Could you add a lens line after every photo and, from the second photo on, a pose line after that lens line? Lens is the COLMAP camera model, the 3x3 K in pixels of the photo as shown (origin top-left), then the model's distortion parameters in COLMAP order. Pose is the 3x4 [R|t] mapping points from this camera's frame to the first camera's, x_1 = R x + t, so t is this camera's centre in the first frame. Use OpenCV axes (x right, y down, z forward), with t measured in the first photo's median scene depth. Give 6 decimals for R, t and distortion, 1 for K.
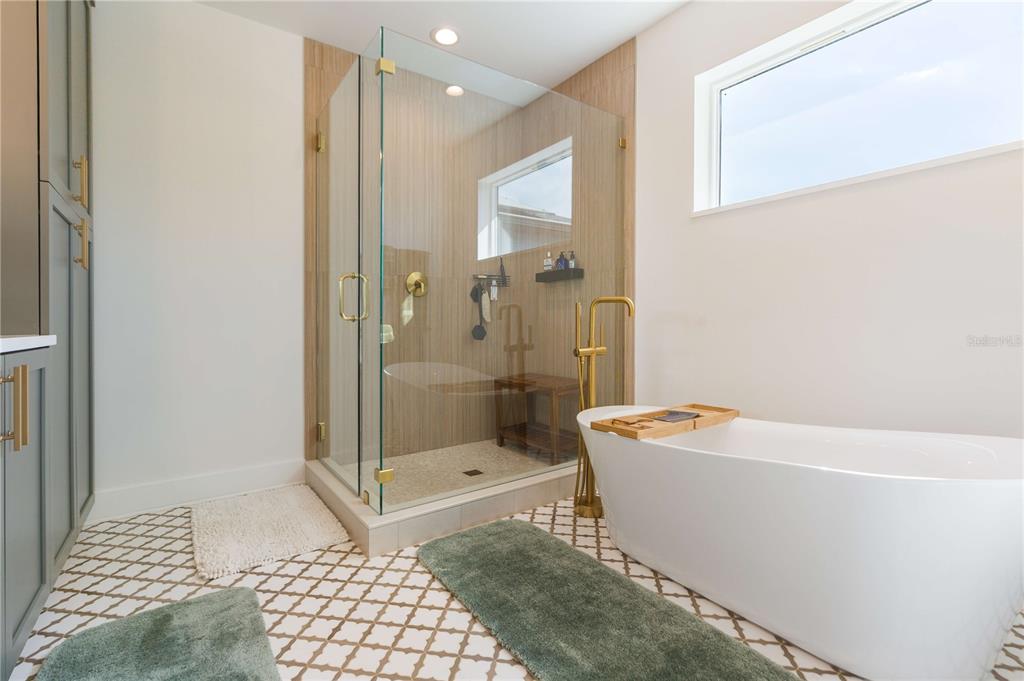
lens RADIAL K [[467.0, 0, 508.0], [0, 467.0, 322.8], [0, 0, 1]] dist [0.000047, 0.000022]
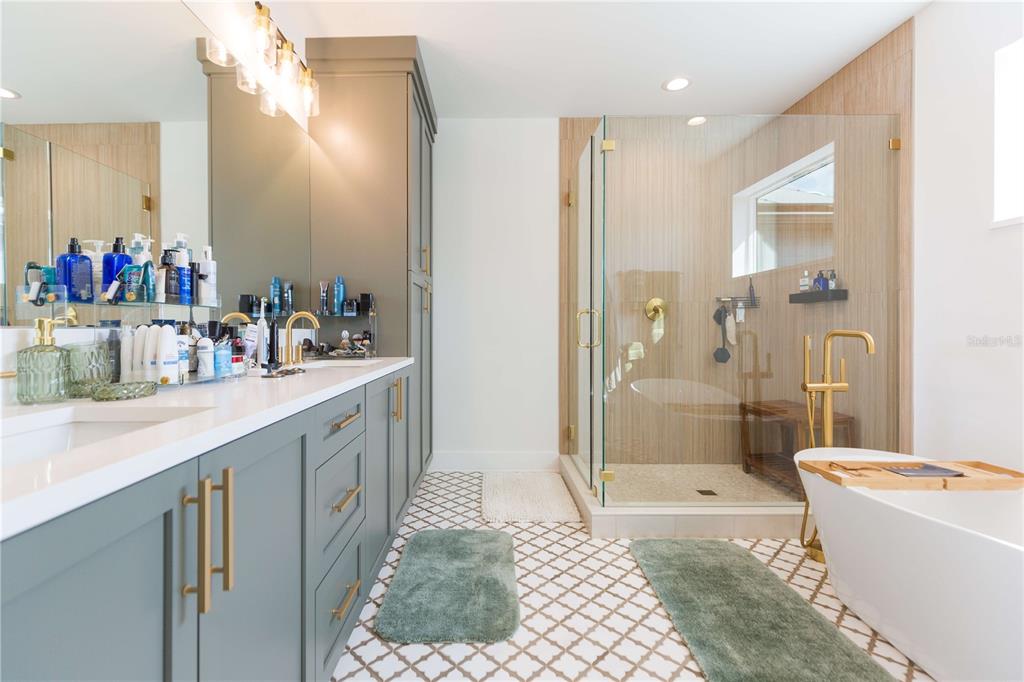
lens RADIAL K [[467.0, 0, 485.4], [0, 467.0, 327.6], [0, 0, 1]] dist [0.000047, 0.000022]
pose [[0.809634, 0.004654, -0.586917, 0.173885], [-0.005420, 0.999985, 0.000452, -0.054948], [0.586911, 0.002815, 0.809647, -0.164439]]
